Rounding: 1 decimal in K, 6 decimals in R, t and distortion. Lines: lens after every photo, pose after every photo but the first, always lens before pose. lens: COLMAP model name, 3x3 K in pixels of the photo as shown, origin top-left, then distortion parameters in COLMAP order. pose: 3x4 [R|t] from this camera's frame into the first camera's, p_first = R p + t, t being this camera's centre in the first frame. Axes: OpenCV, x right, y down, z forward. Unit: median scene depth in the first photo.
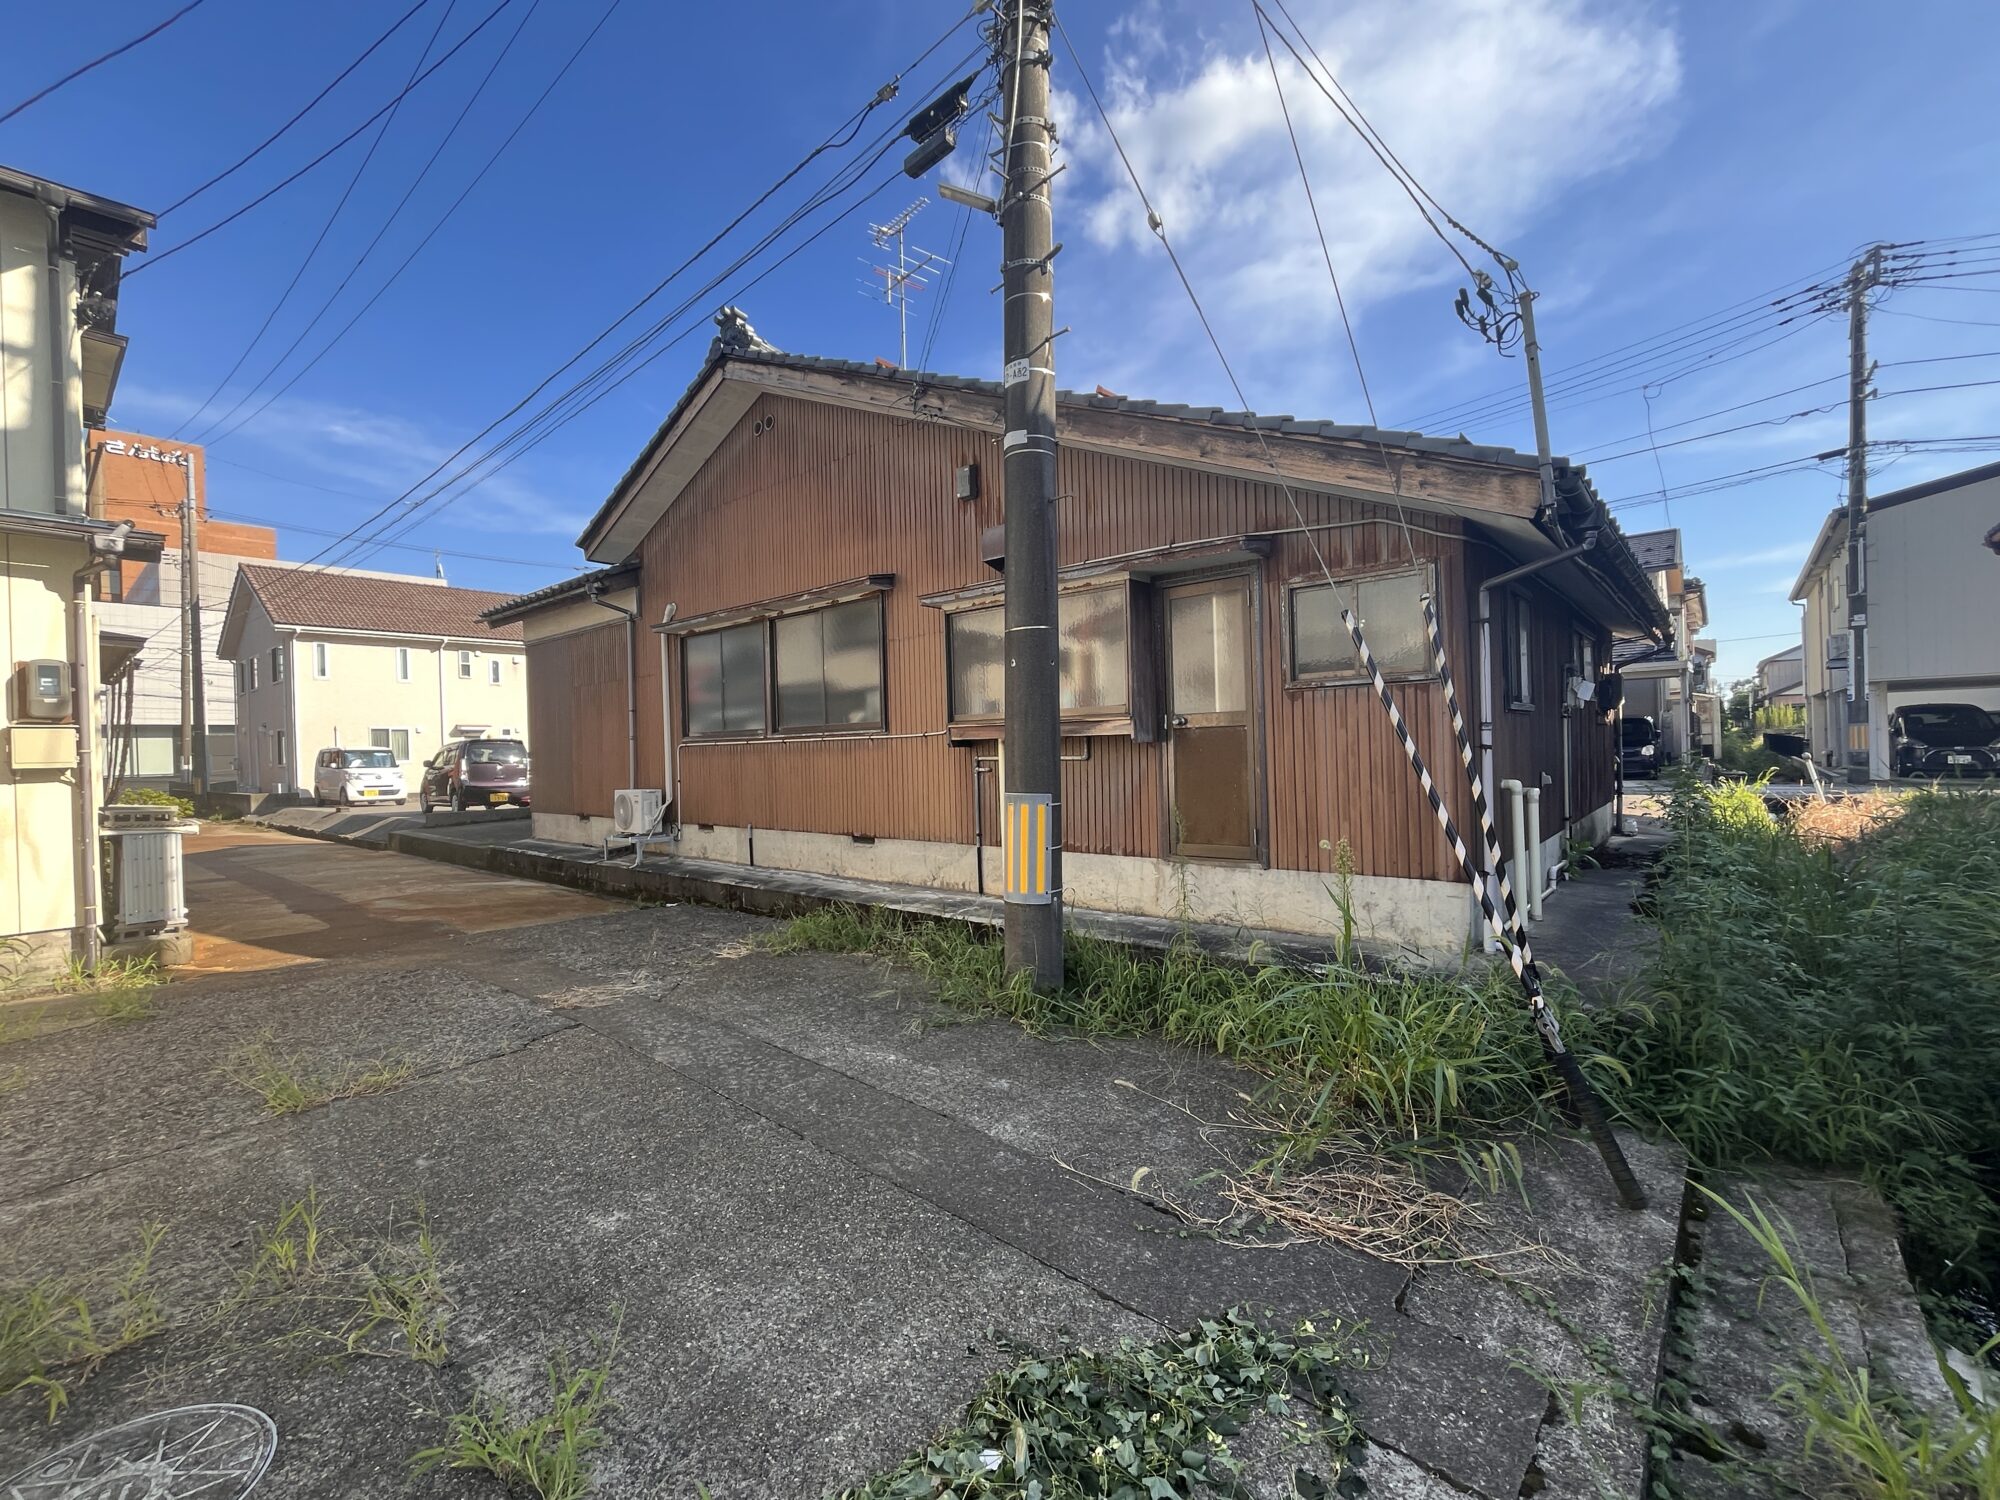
lens RADIAL K [[843.9, 0, 995.5], [0, 843.9, 751.2], [0, 0, 1]] dist [-0.003495, 0.000126]
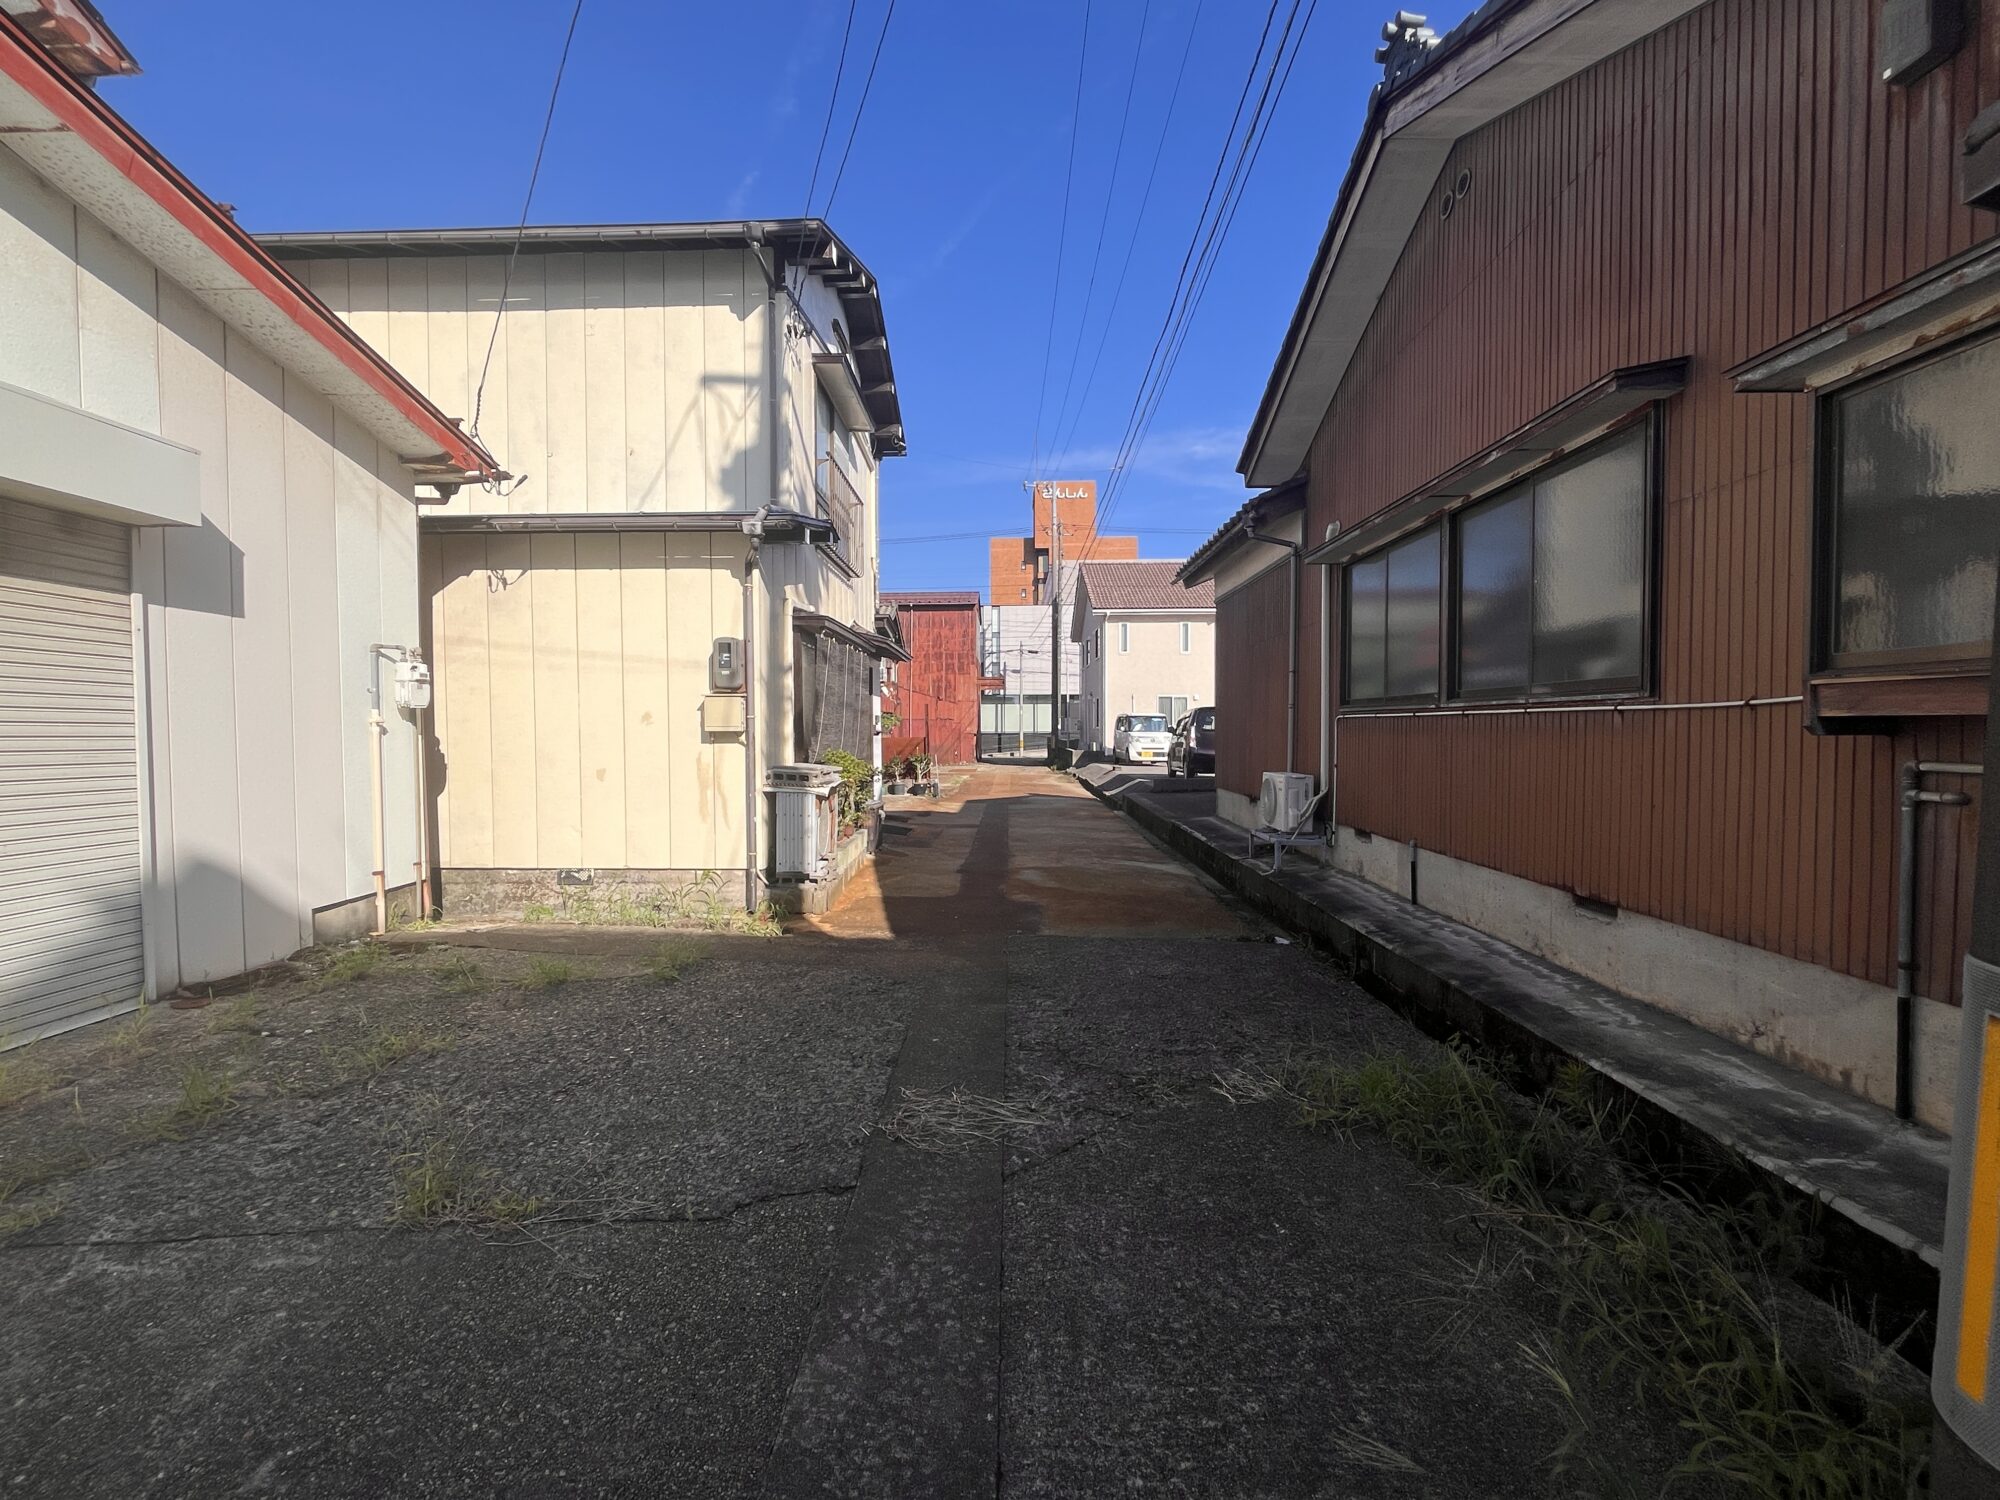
lens RADIAL K [[843.9, 0, 997.9], [0, 843.9, 753.0], [0, 0, 1]] dist [-0.003495, 0.000126]
pose [[0.626460, 0.047665, -0.777995, 0.011851], [-0.015833, 0.998701, 0.048438, -0.007801], [0.779293, -0.018027, 0.626400, 0.378841]]
